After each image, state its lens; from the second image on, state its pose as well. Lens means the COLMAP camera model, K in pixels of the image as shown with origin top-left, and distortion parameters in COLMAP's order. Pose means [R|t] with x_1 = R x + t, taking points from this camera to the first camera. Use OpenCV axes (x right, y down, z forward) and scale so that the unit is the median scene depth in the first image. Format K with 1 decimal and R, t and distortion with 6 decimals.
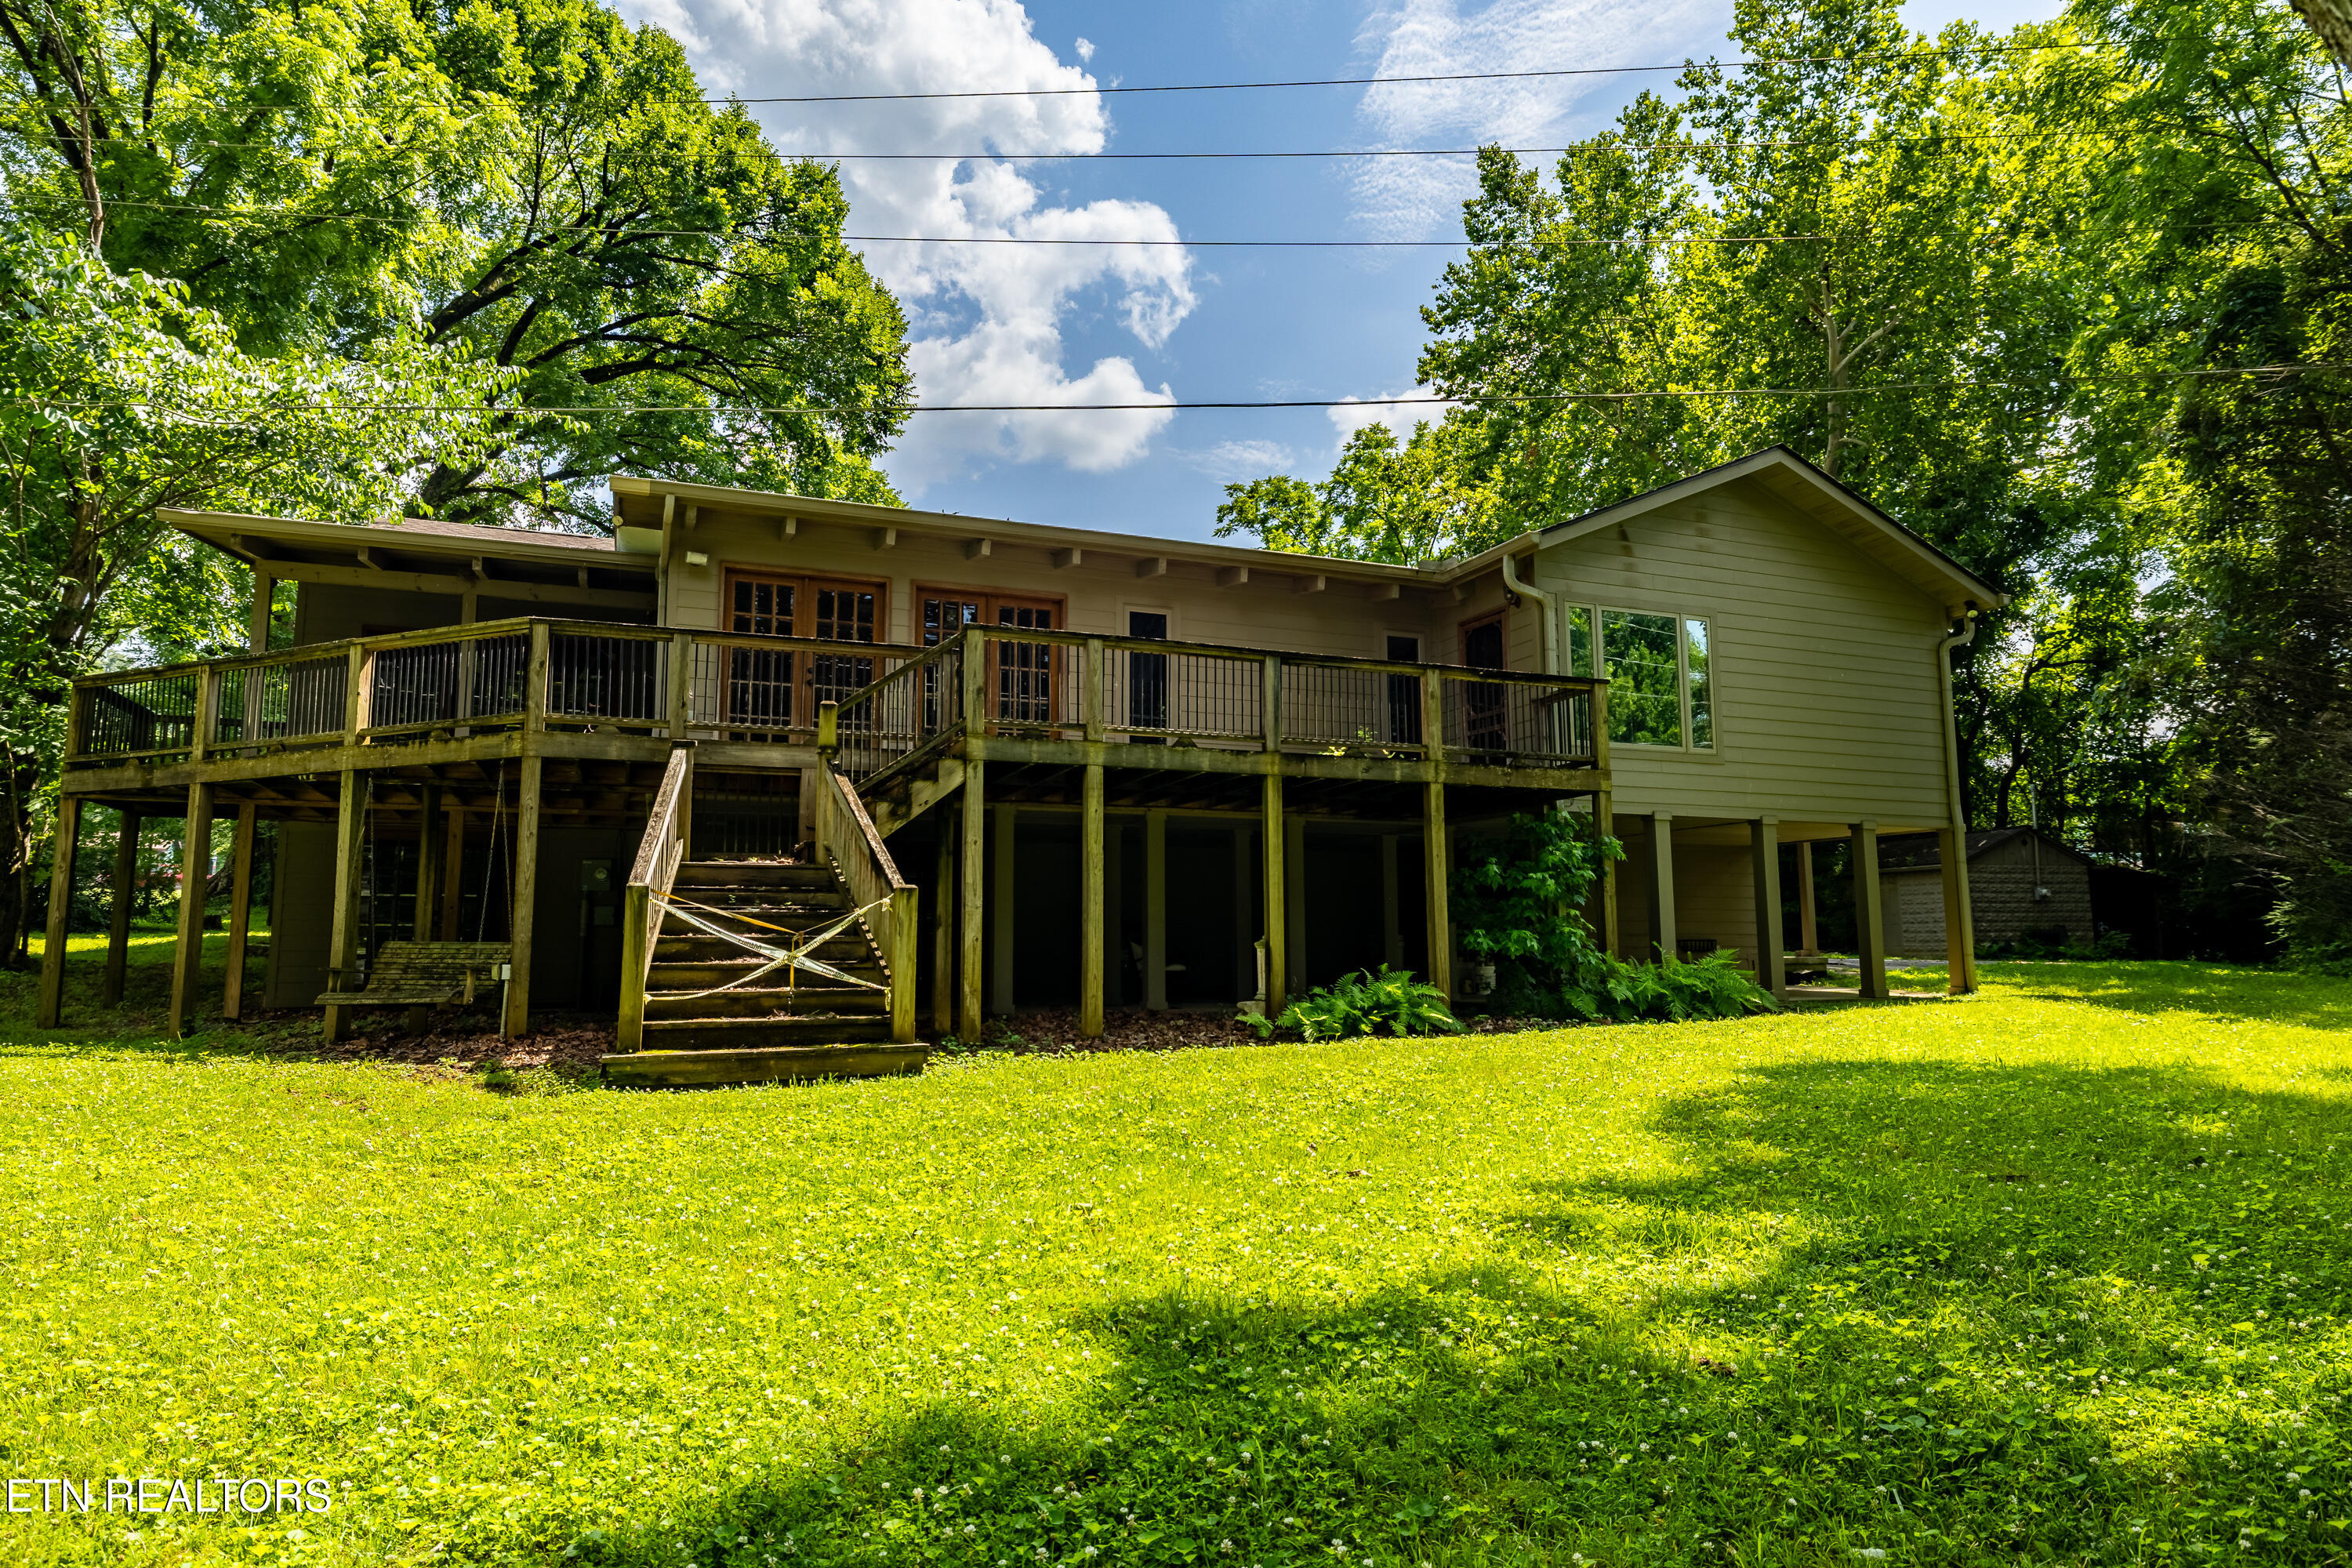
lens RADIAL K [[1381.0, 0, 1176.0], [0, 1381.0, 784.0], [0, 0, 1]] dist [0.005034, 0.001195]
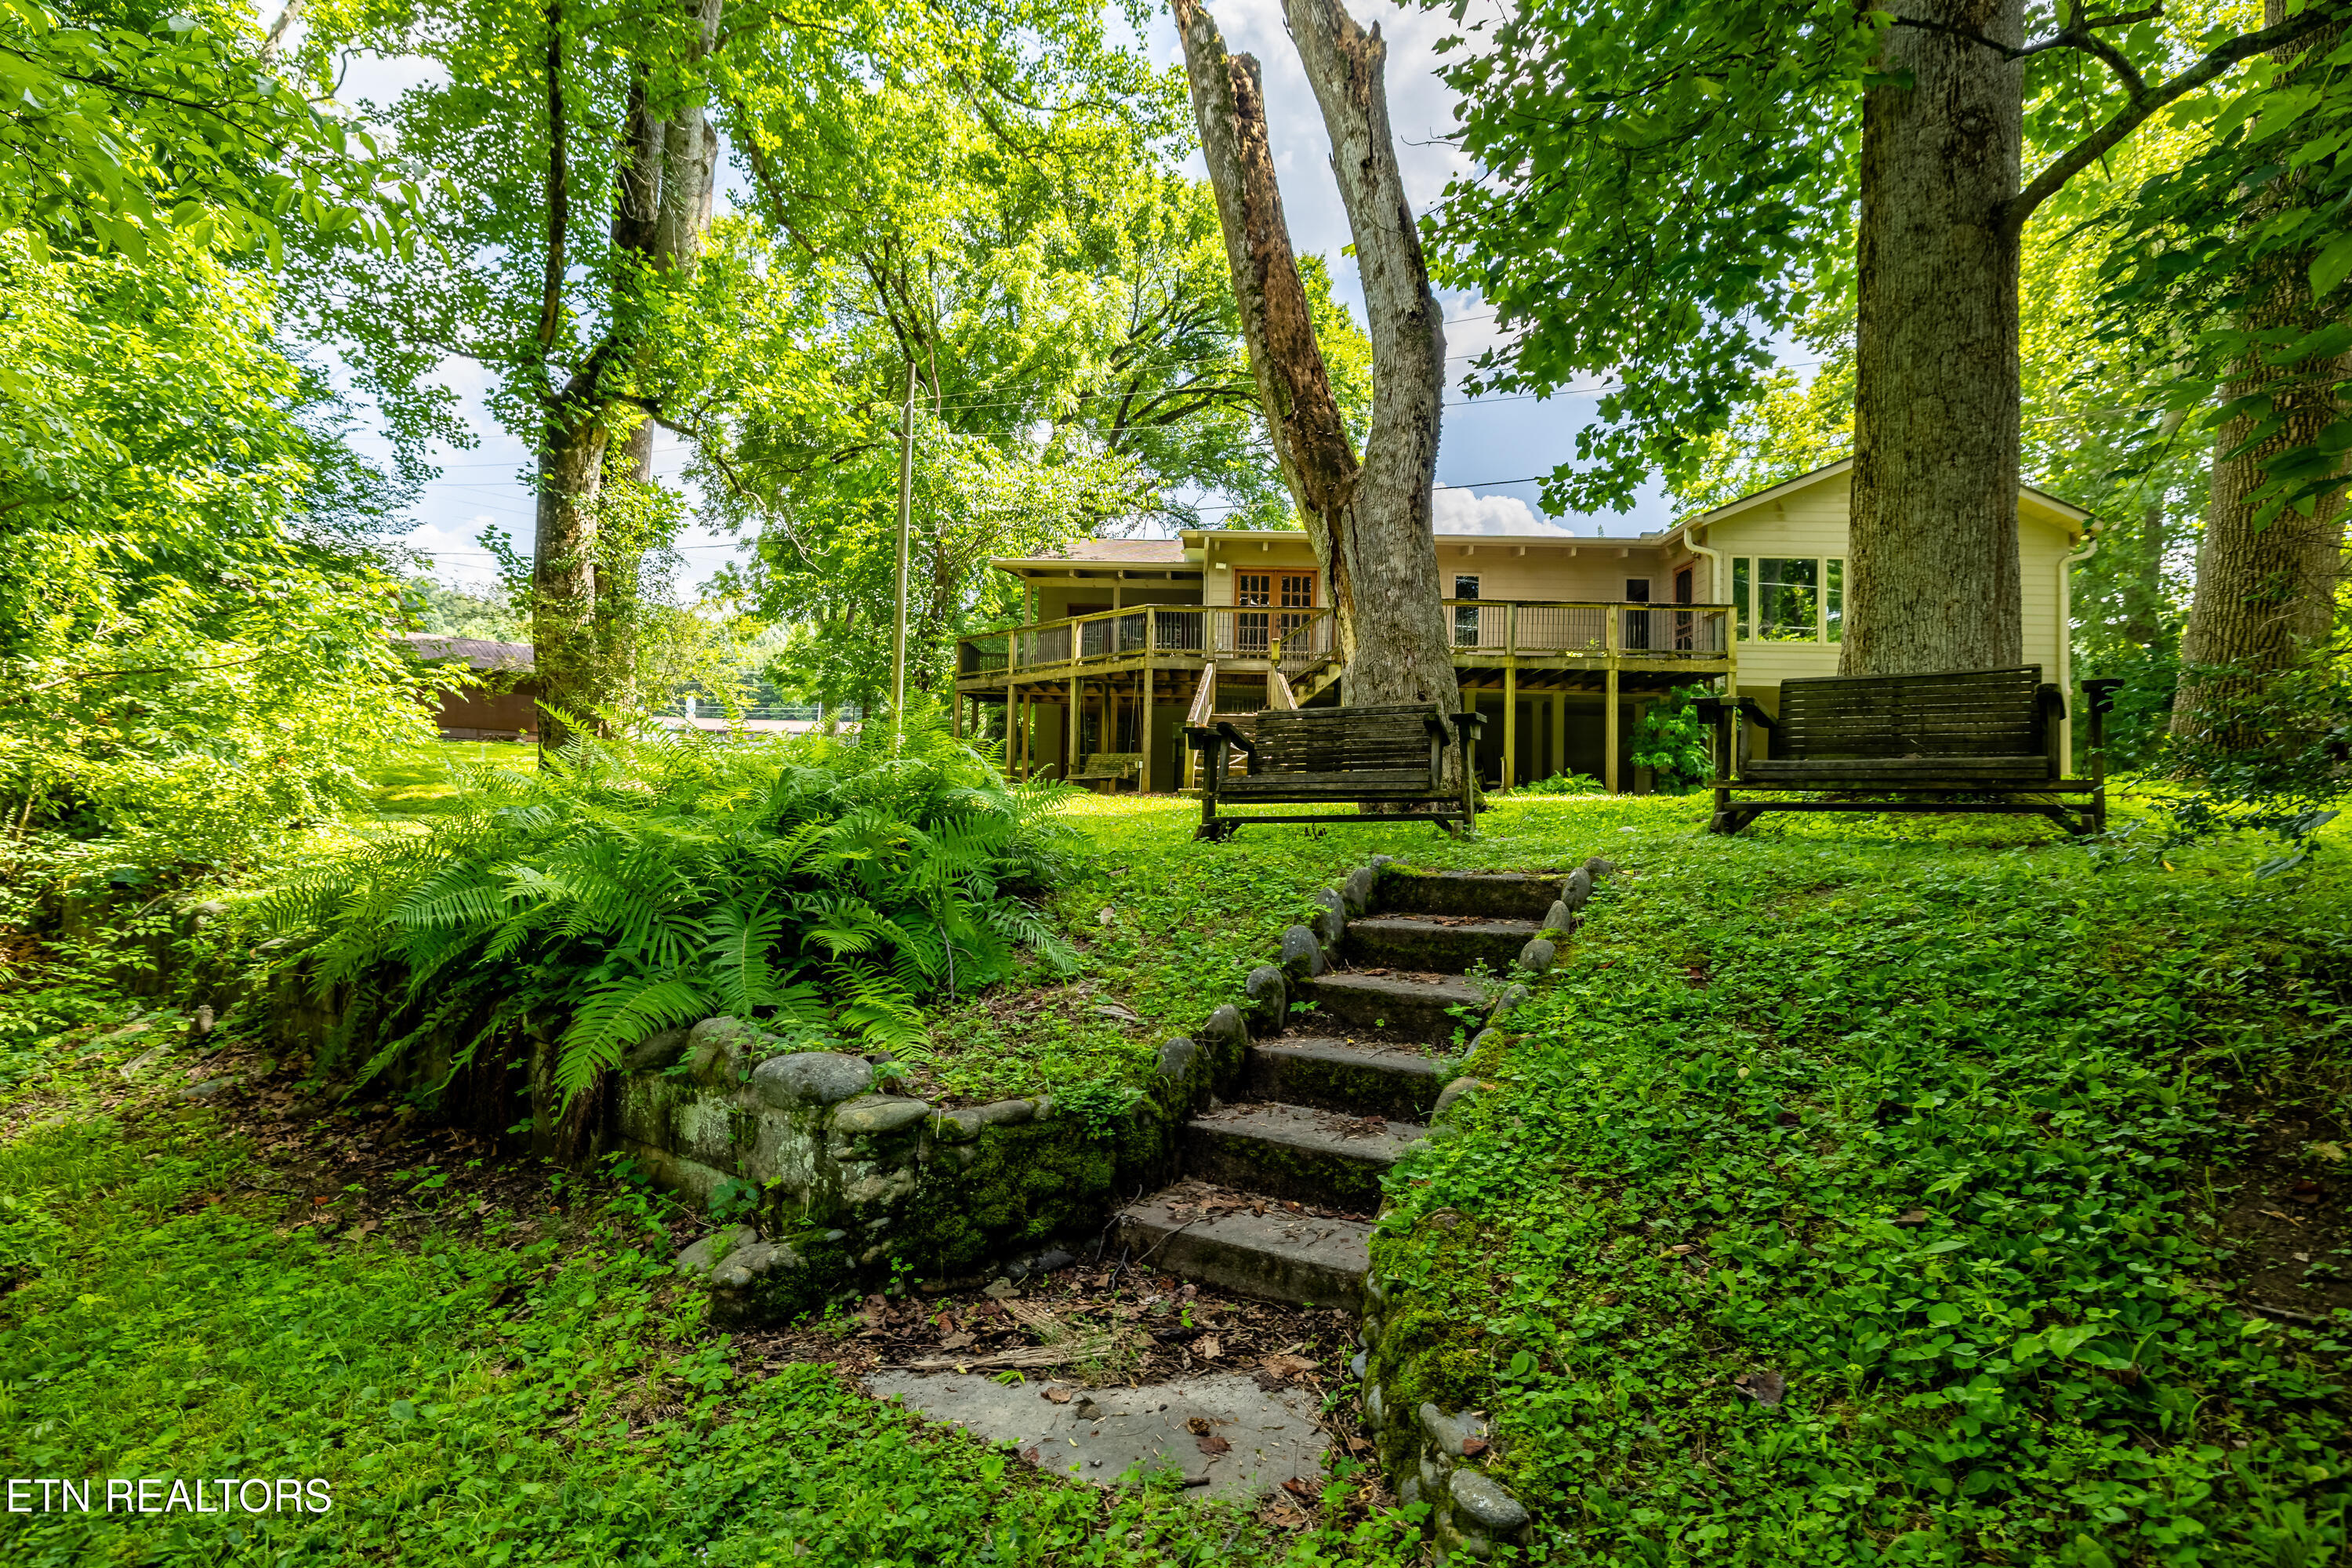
lens RADIAL K [[1112.6, 0, 1176.0], [0, 1112.6, 784.0], [0, 0, 1]] dist [-0.002618, -0.000461]
pose [[0.920197, 0.014426, -0.391189, 0.231378], [0.019924, 0.996299, 0.083609, 0.013874], [0.390947, -0.084730, 0.916505, -0.534081]]
